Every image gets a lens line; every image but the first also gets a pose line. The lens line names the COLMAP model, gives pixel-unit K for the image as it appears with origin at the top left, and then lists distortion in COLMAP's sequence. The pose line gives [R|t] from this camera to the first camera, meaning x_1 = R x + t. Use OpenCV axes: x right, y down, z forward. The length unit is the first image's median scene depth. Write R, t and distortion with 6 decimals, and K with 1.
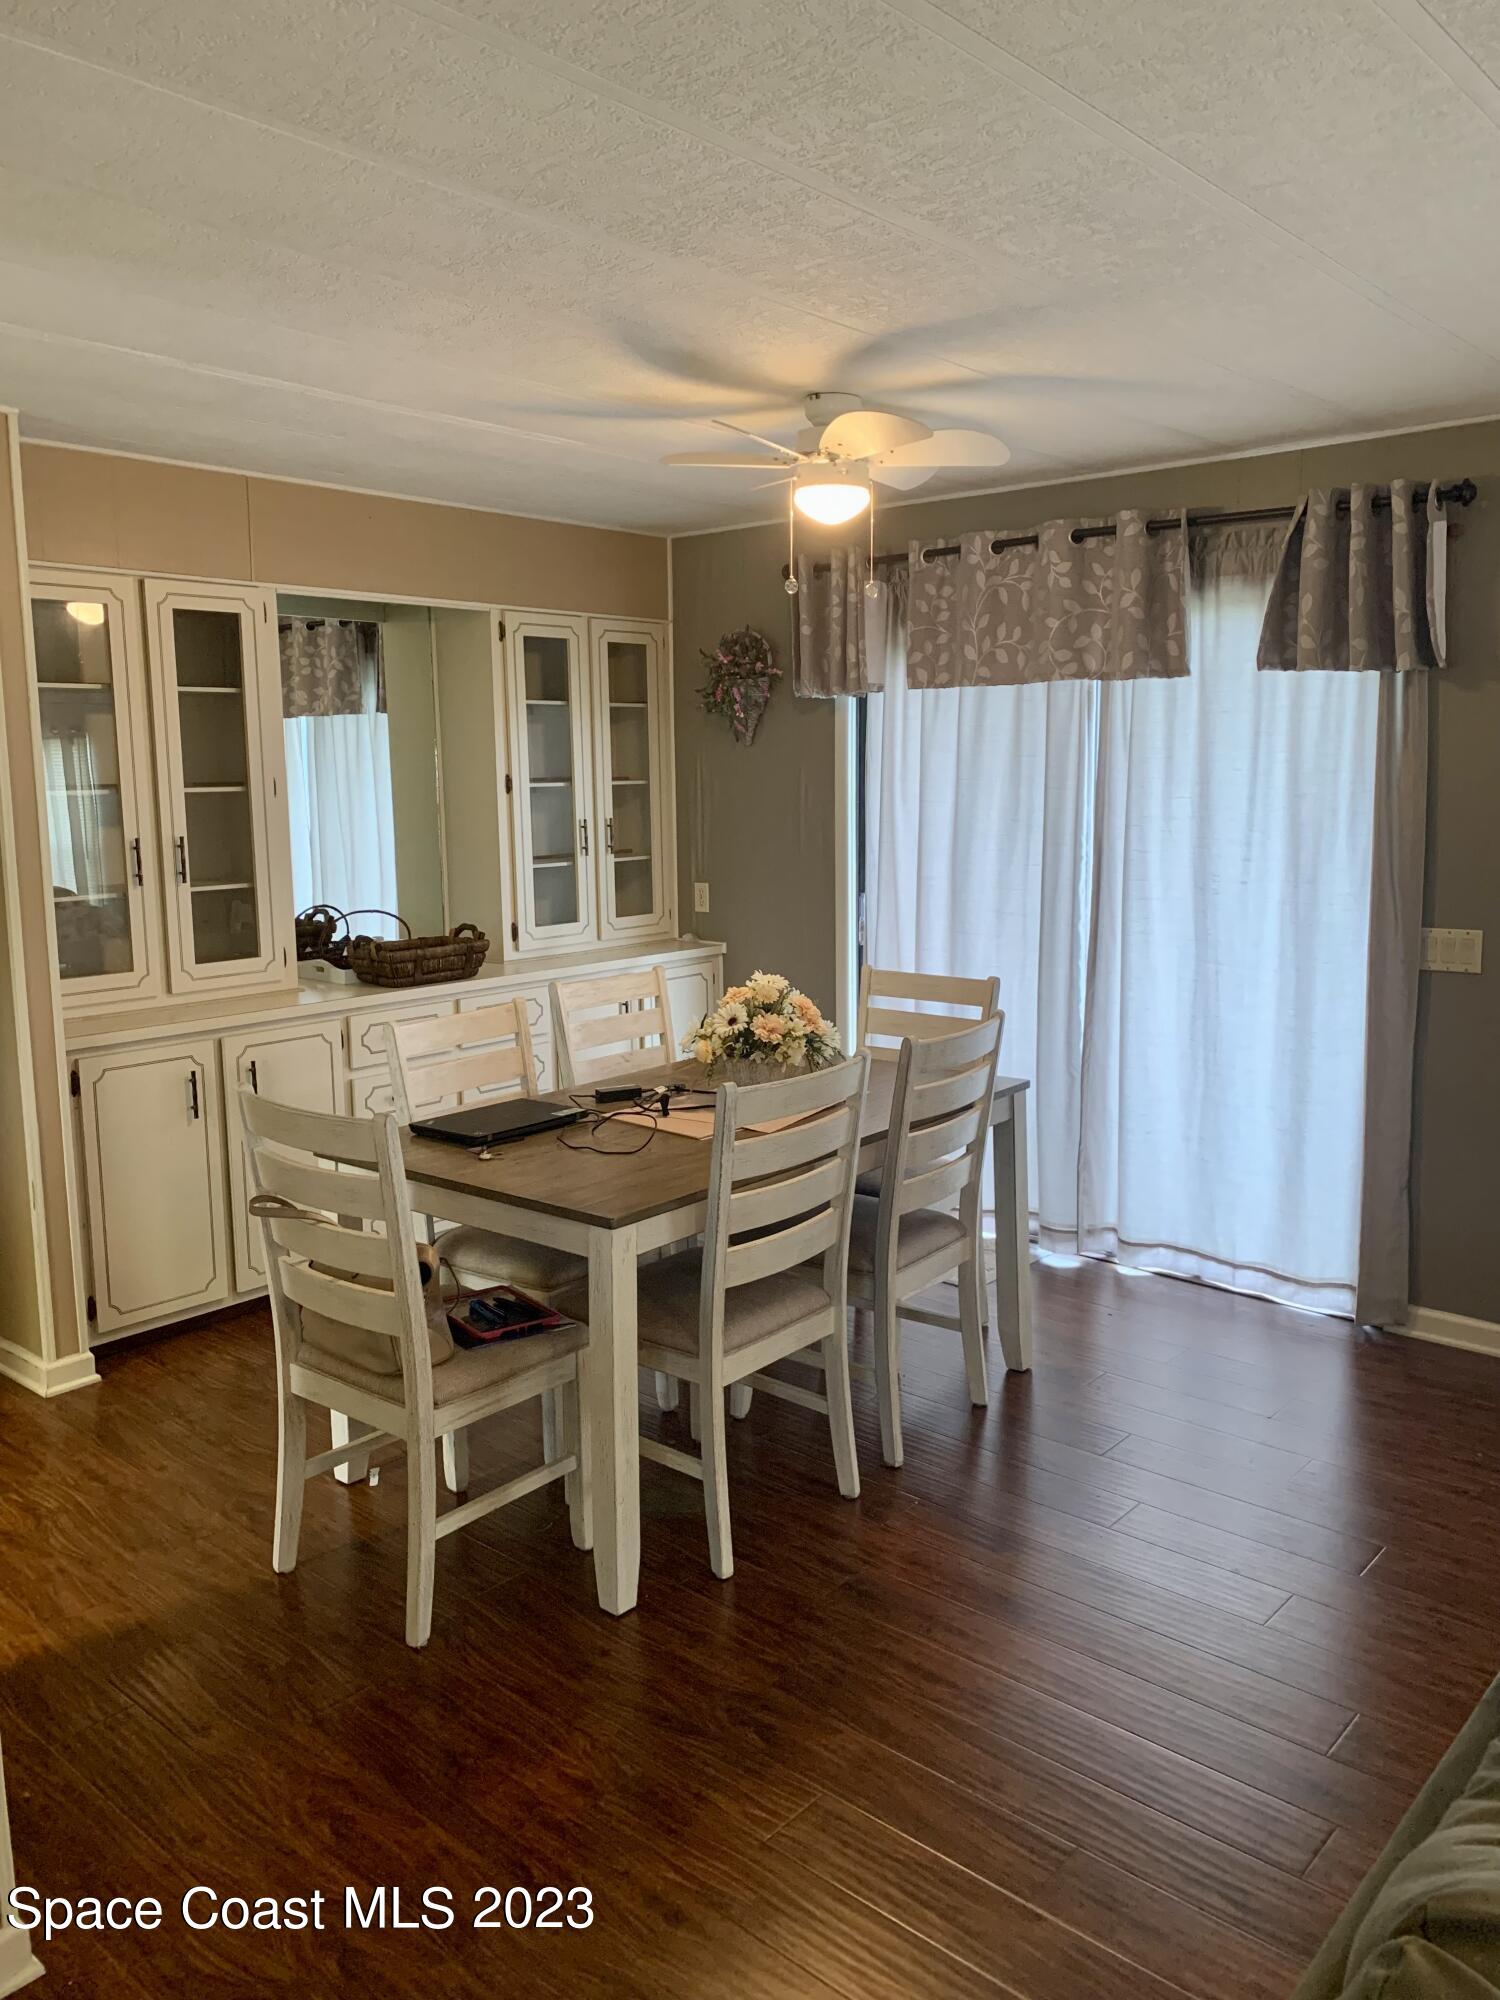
lens RADIAL K [[1518.3, 0, 728.9], [0, 1518.3, 1003.0], [0, 0, 1]] dist [0.045504, -0.081812]
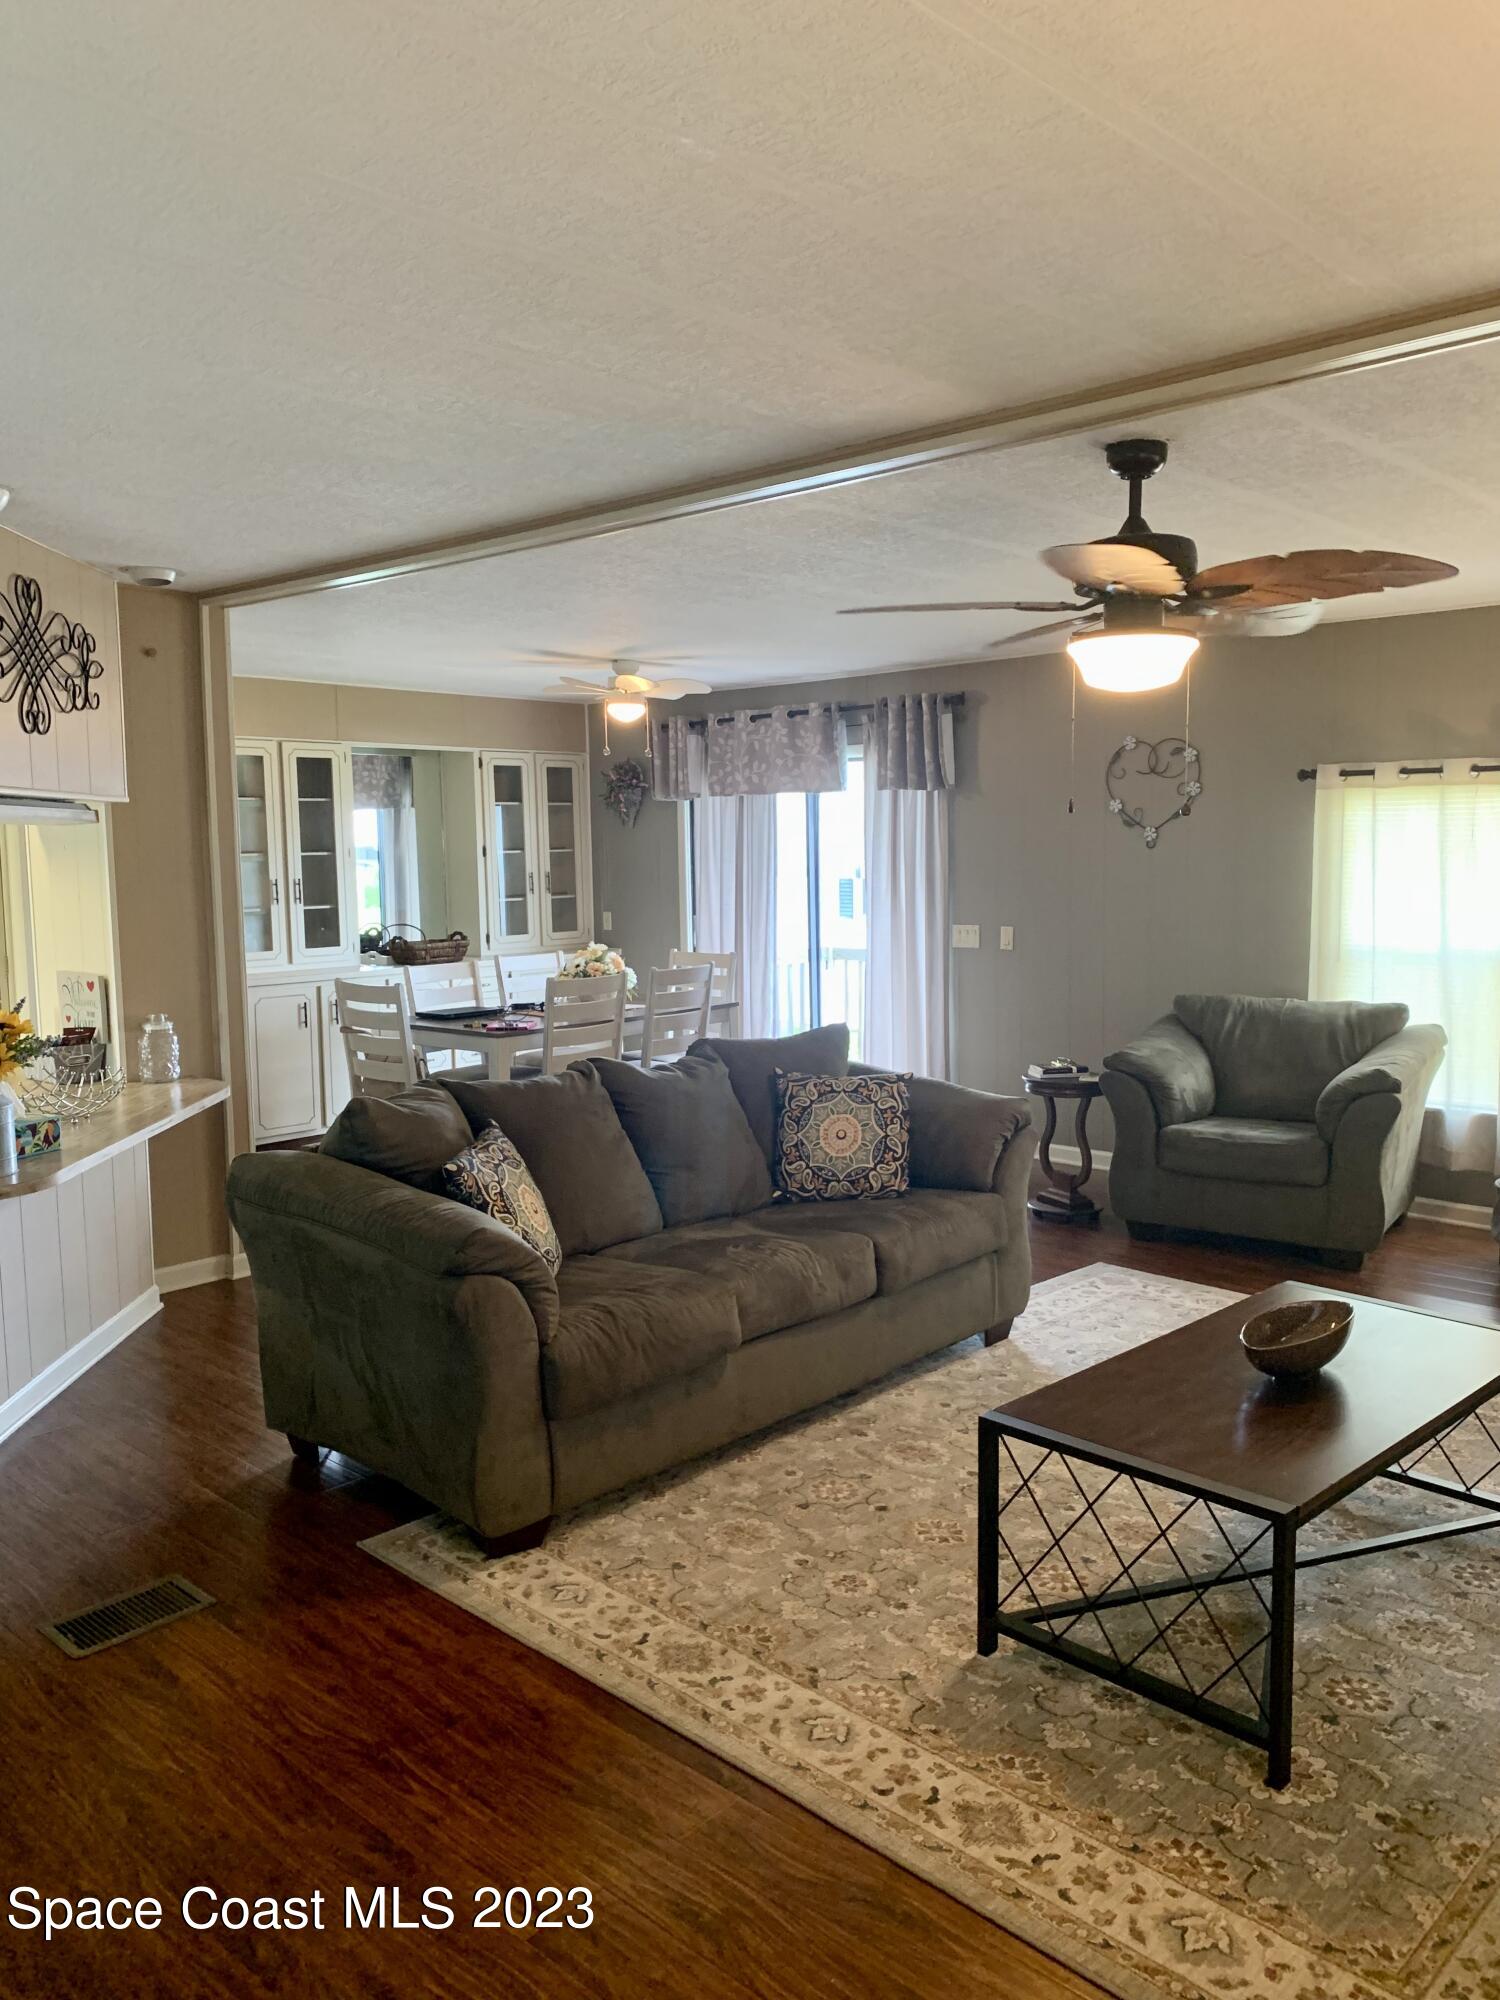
lens RADIAL K [[1518.3, 0, 756.3], [0, 1518.3, 992.5], [0, 0, 1]] dist [0.045504, -0.081812]
pose [[0.999888, -0.002409, -0.014762, 0.200581], [0.001549, 0.998313, -0.058038, 0.123050], [0.014877, 0.058009, 0.998205, -0.747447]]
